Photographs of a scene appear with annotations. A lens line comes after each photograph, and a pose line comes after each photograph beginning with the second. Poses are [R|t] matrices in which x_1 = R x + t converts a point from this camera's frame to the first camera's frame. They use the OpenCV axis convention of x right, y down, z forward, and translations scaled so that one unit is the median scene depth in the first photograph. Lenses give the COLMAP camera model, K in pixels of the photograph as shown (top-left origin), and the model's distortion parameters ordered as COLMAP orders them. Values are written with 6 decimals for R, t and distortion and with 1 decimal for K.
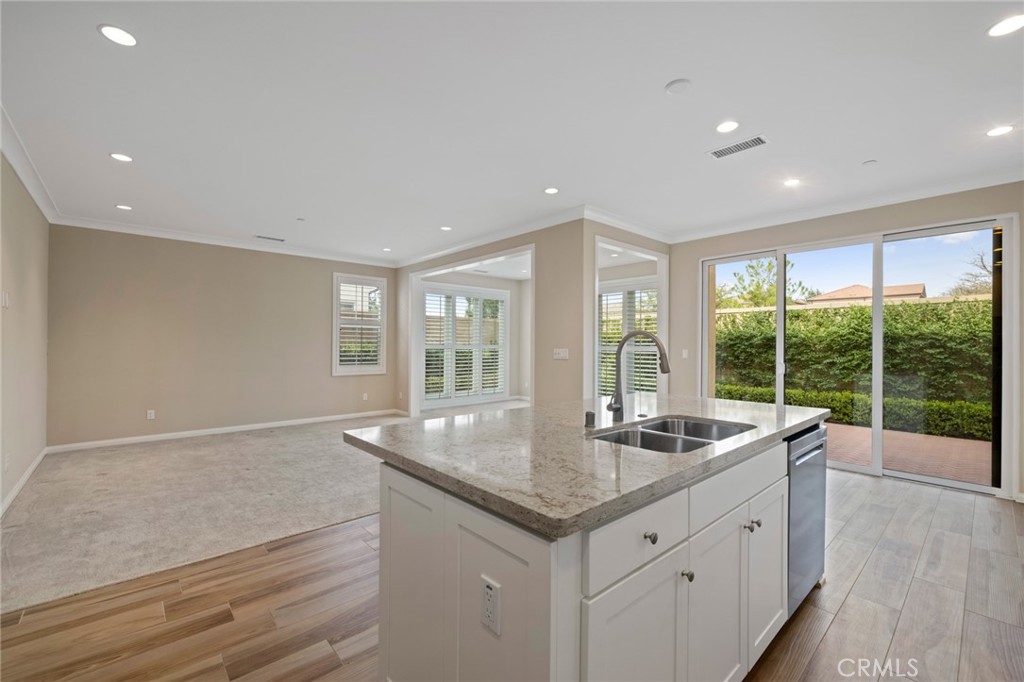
lens RADIAL K [[427.4, 0, 512.0], [0, 427.4, 341.0], [0, 0, 1]] dist [-0.002062, -0.000302]
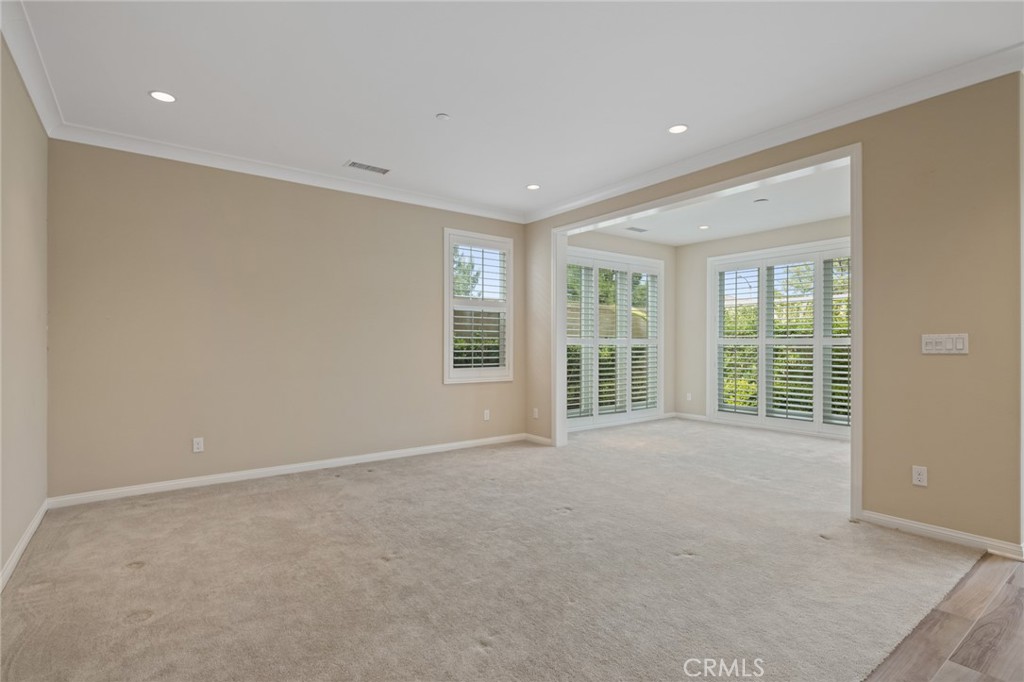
lens RADIAL K [[502.4, 0, 513.3], [0, 502.4, 345.2], [0, 0, 1]] dist [-0.002028, -0.000830]
pose [[0.995518, -0.005109, -0.094430, -0.346369], [0.005670, 0.999968, 0.005675, 0.025383], [0.094398, -0.006185, 0.995515, 0.337535]]
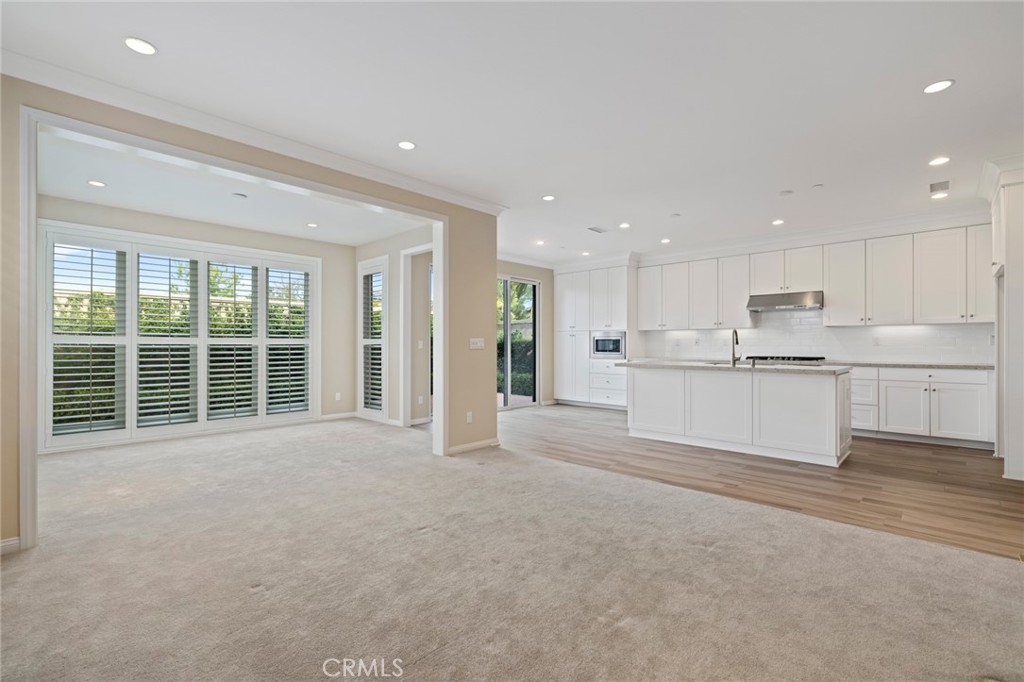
lens RADIAL K [[460.1, 0, 498.2], [0, 460.1, 341.6], [0, 0, 1]] dist [0.000047, 0.000234]
pose [[-0.063810, 0.000856, 0.997962, -0.929832], [-0.006329, 0.999979, -0.001263, 0.026935], [-0.997942, -0.006396, -0.063803, 1.006939]]
